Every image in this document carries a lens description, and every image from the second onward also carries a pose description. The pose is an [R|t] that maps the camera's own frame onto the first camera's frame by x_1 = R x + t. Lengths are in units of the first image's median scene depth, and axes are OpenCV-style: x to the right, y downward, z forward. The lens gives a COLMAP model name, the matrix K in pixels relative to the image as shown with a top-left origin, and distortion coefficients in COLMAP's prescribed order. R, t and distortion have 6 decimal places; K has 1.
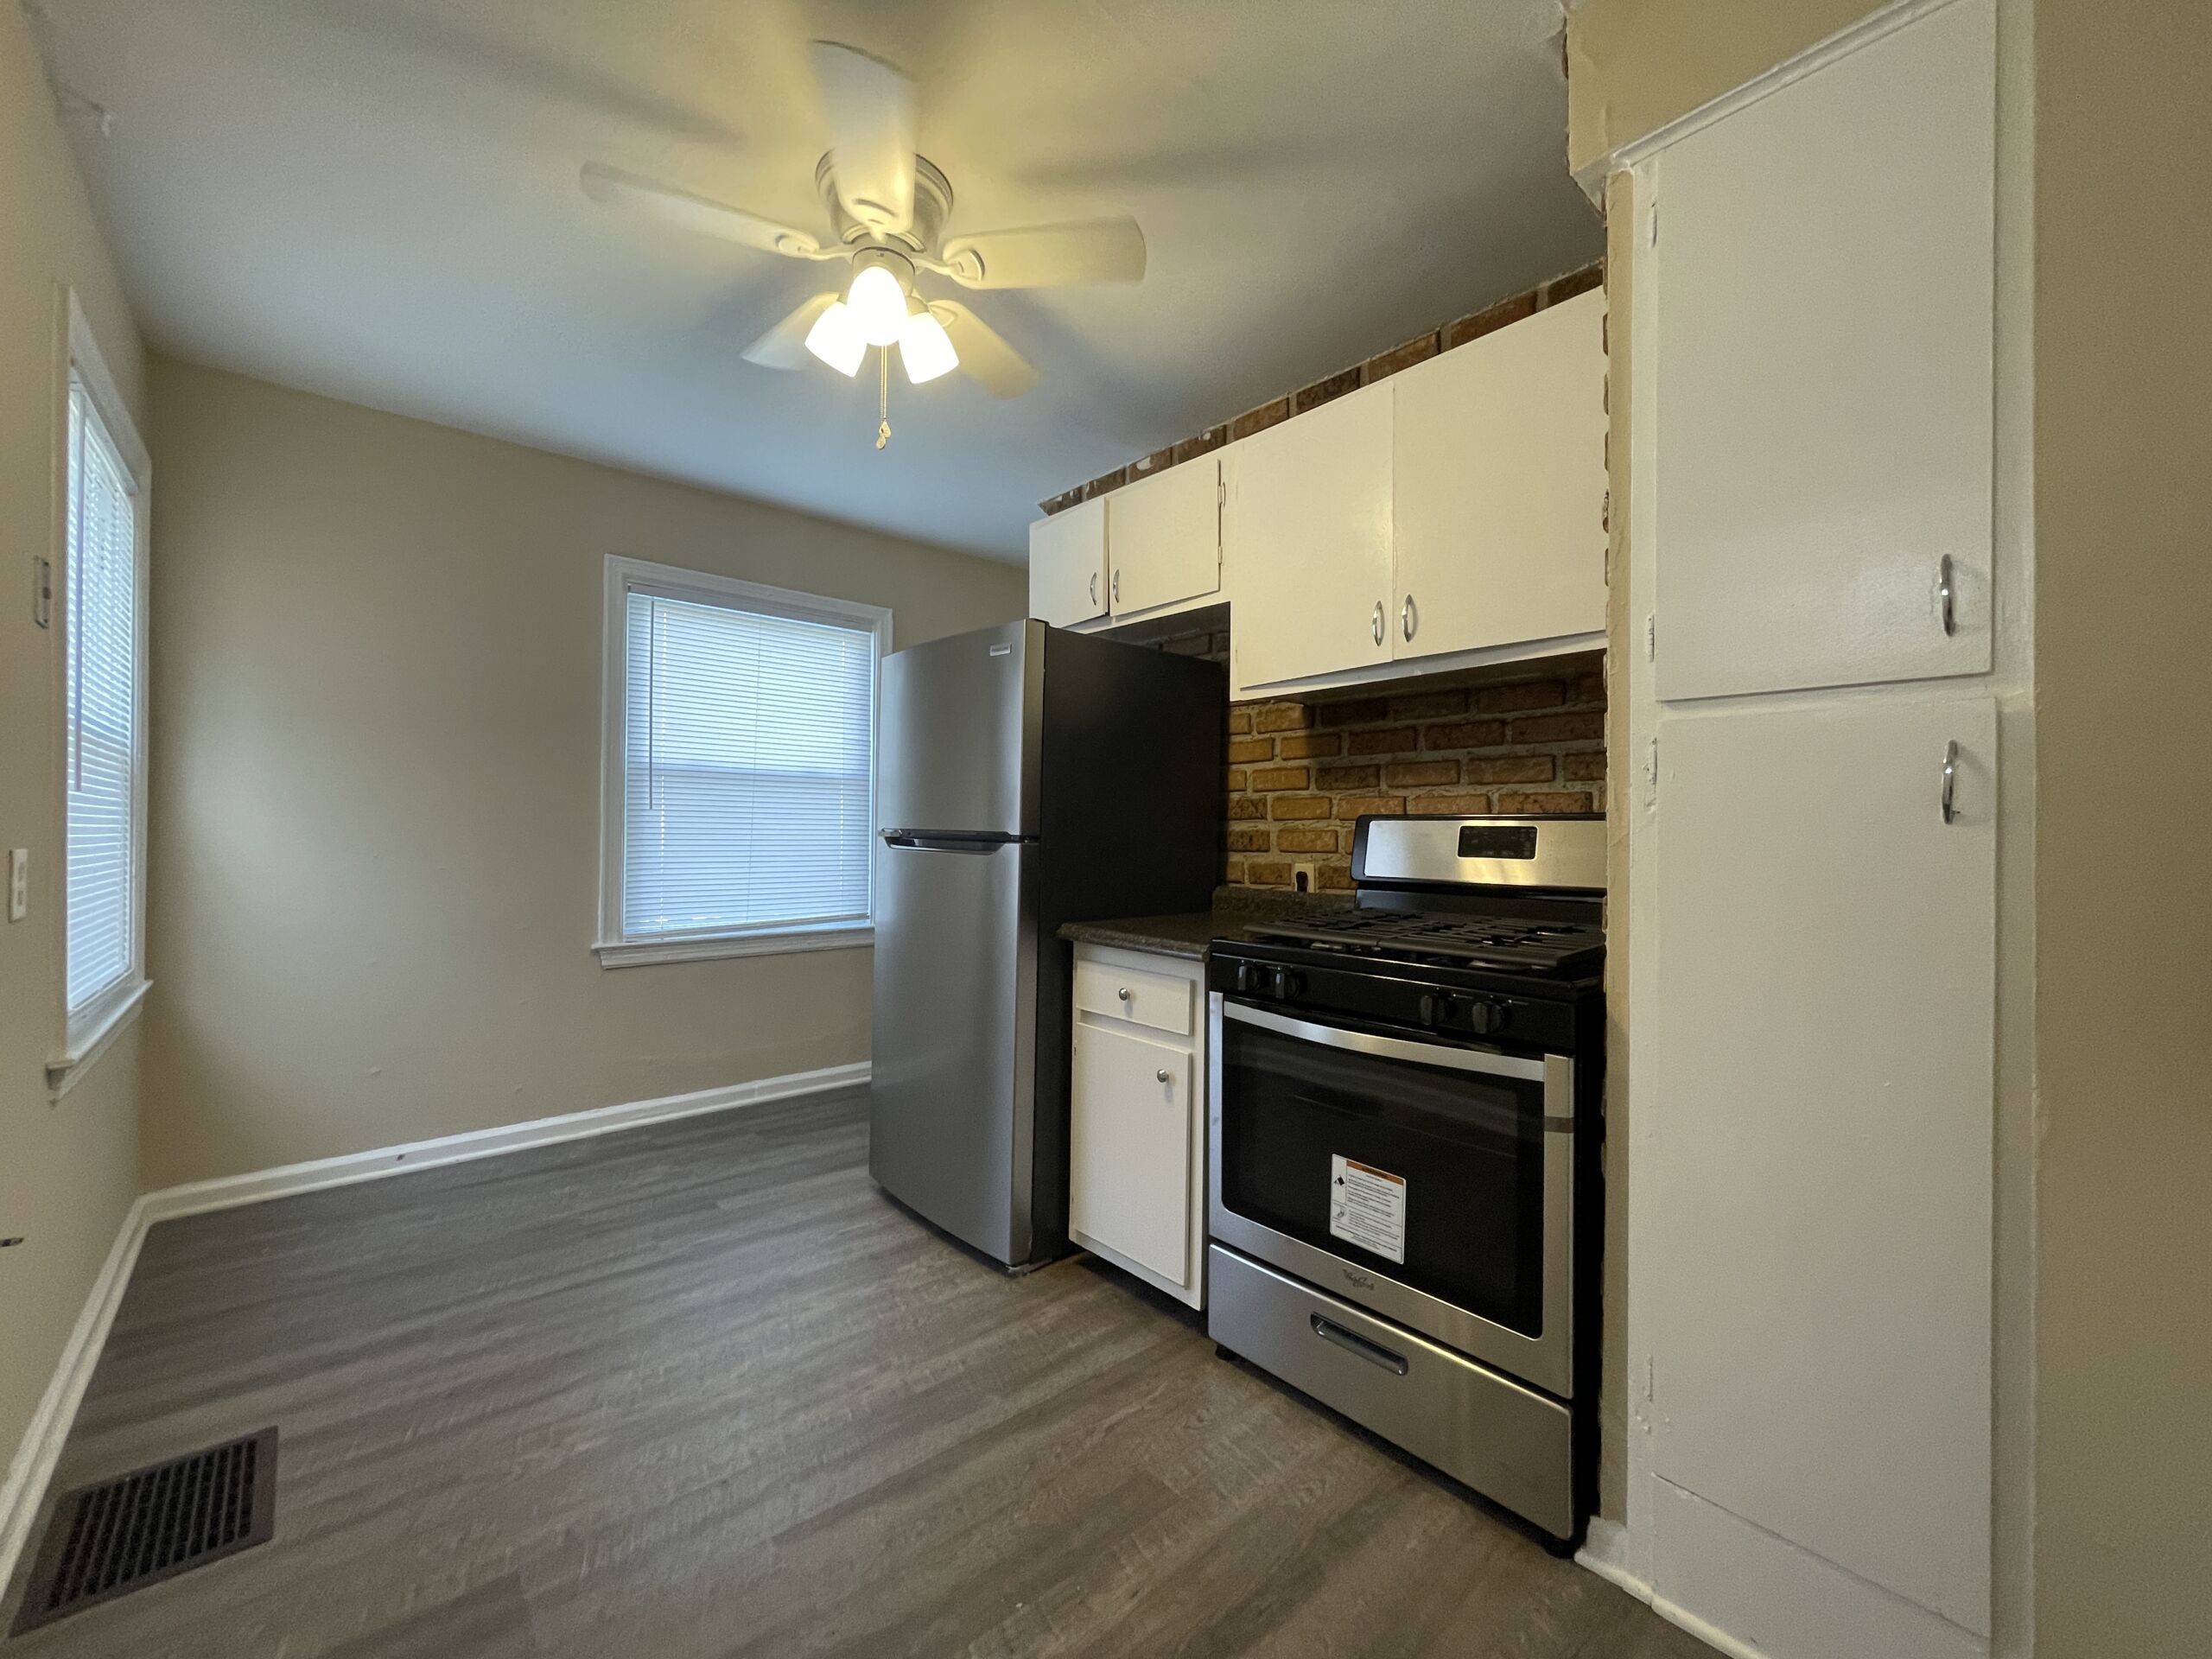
lens RADIAL K [[890.0, 0, 1107.4], [0, 890.0, 830.8], [0, 0, 1]] dist [-0.002246, -0.000688]
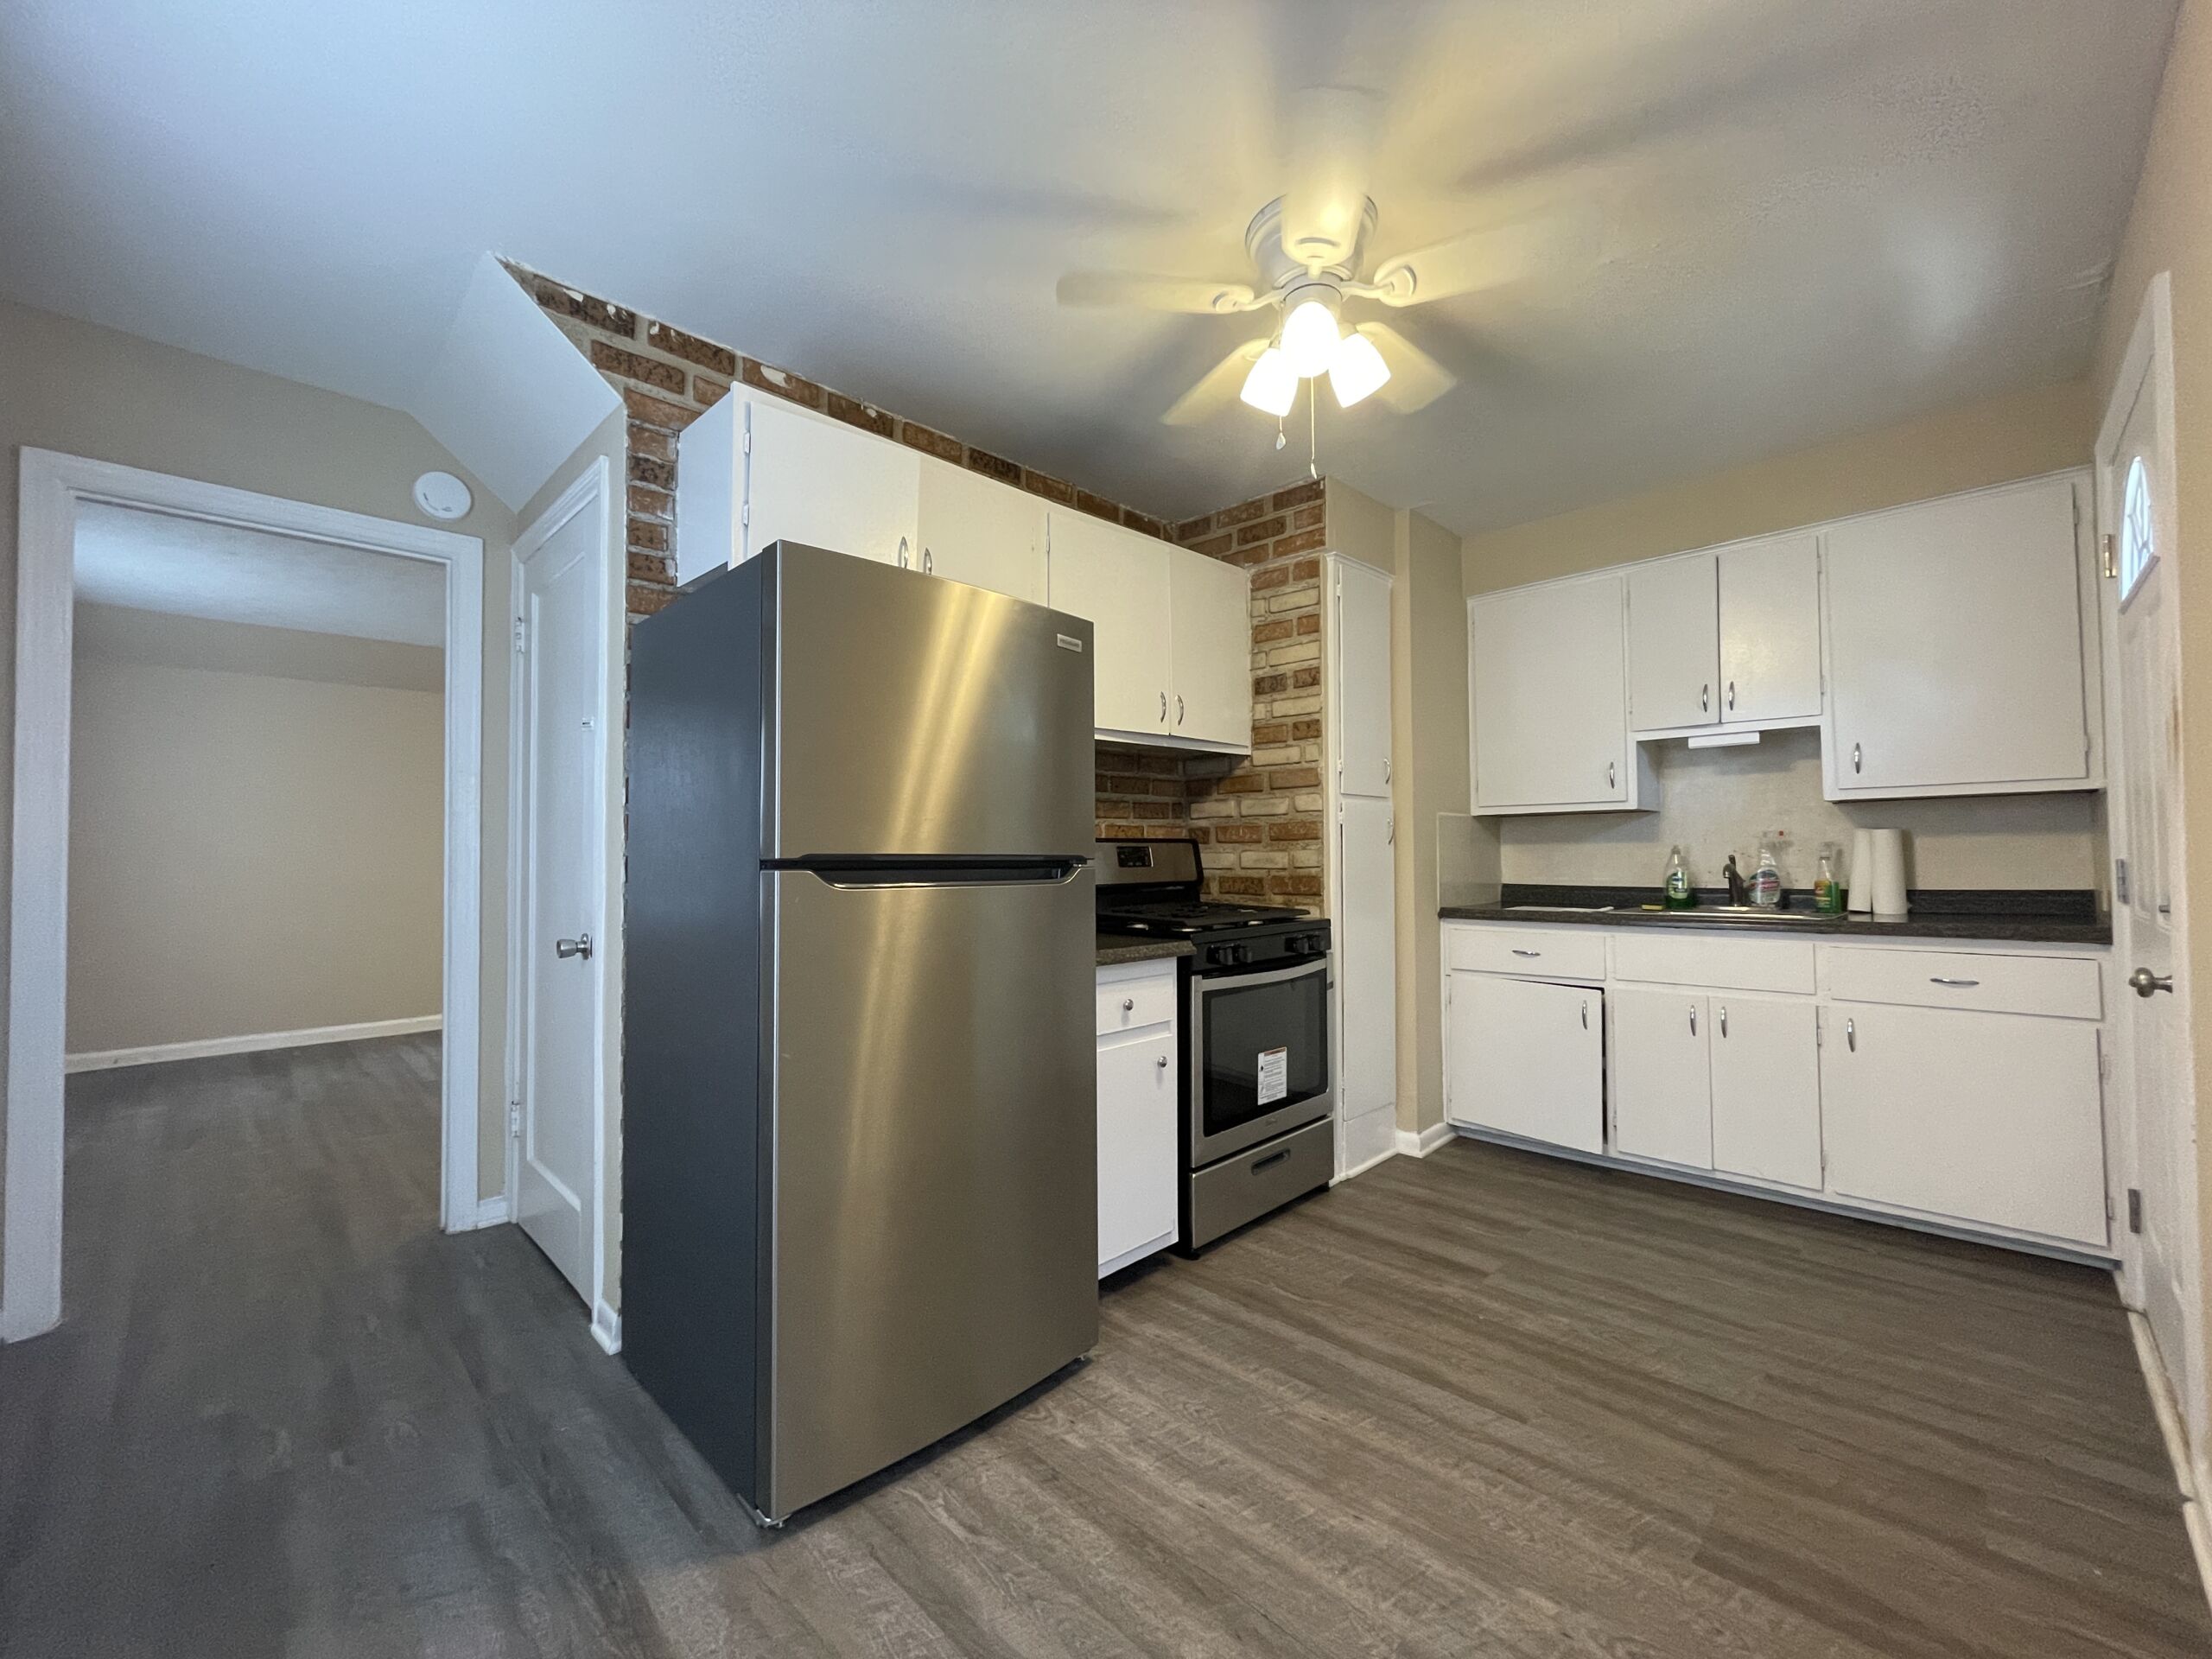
lens RADIAL K [[890.0, 0, 1099.8], [0, 890.0, 831.8], [0, 0, 1]] dist [-0.002246, -0.000688]
pose [[-0.059350, 0.012895, 0.998154, -0.994491], [0.007402, 0.999895, -0.012477, -0.010590], [-0.998210, 0.006648, -0.059439, 1.039210]]
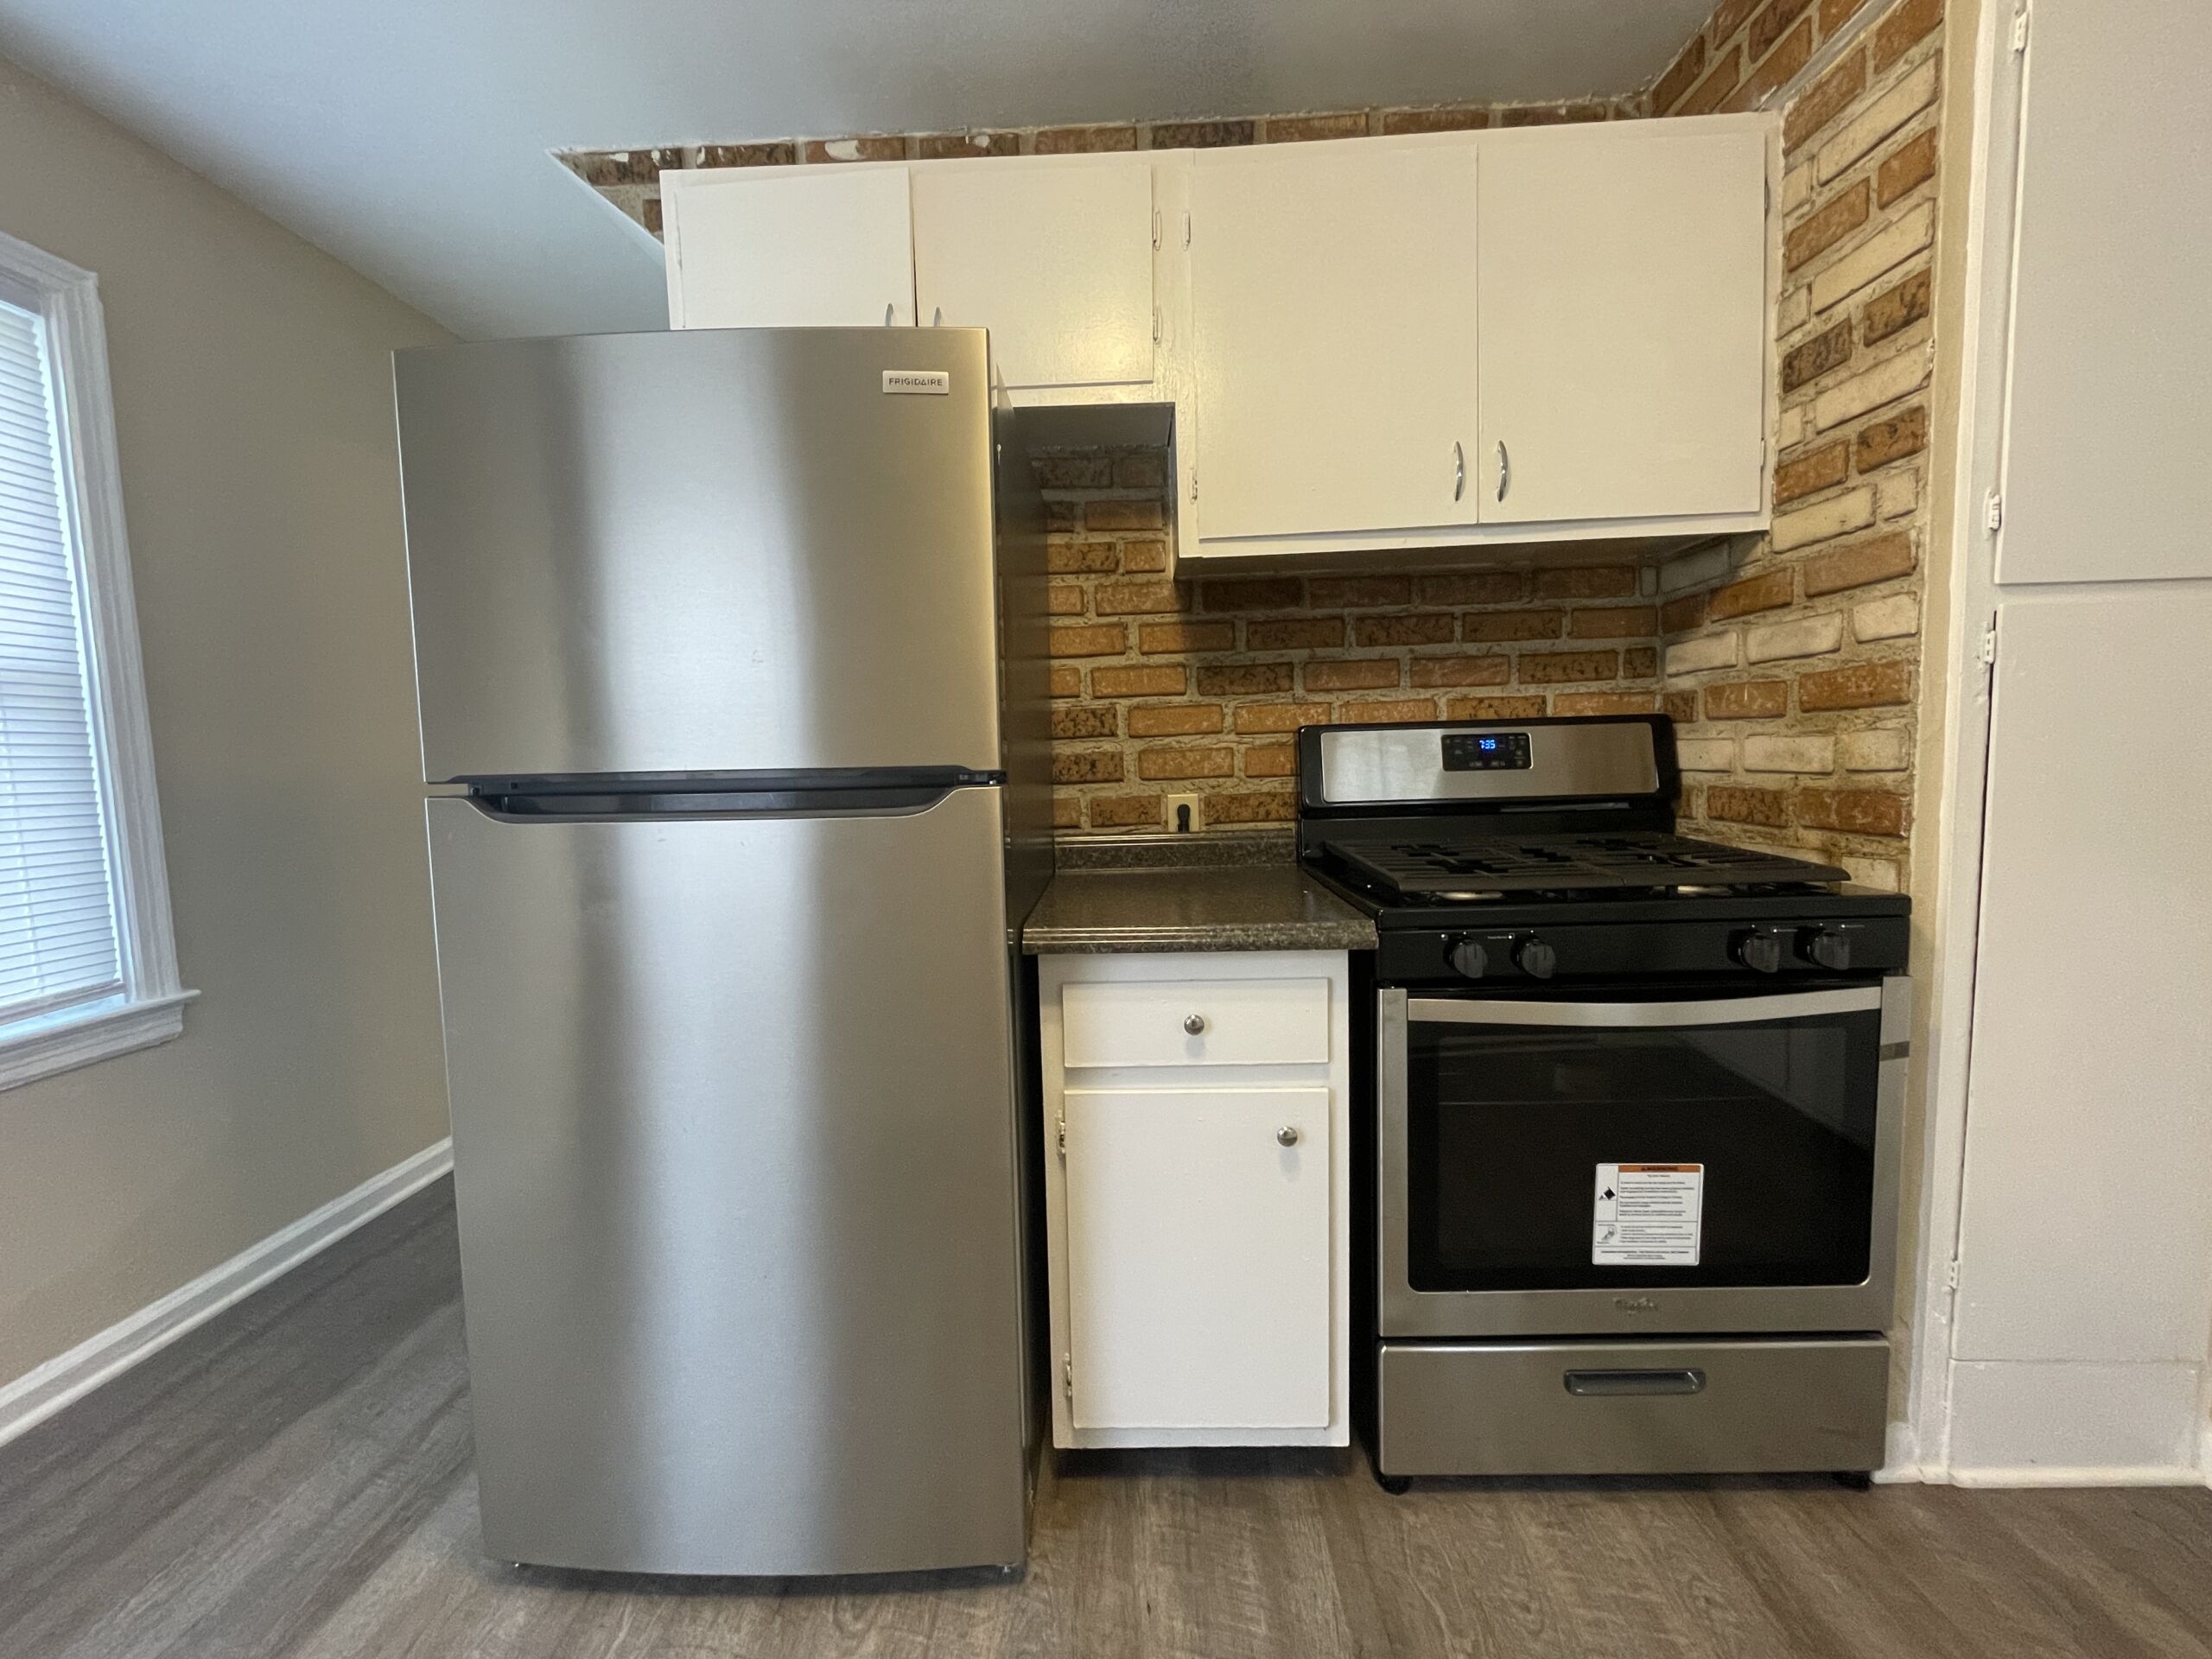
lens RADIAL K [[890.0, 0, 1103.6], [0, 890.0, 829.2], [0, 0, 1]] dist [-0.002246, -0.000688]
pose [[0.686114, -0.092822, 0.721548, -0.423239], [0.038041, 0.995047, 0.091833, -0.005858], [-0.726498, -0.035560, 0.686247, 0.601564]]
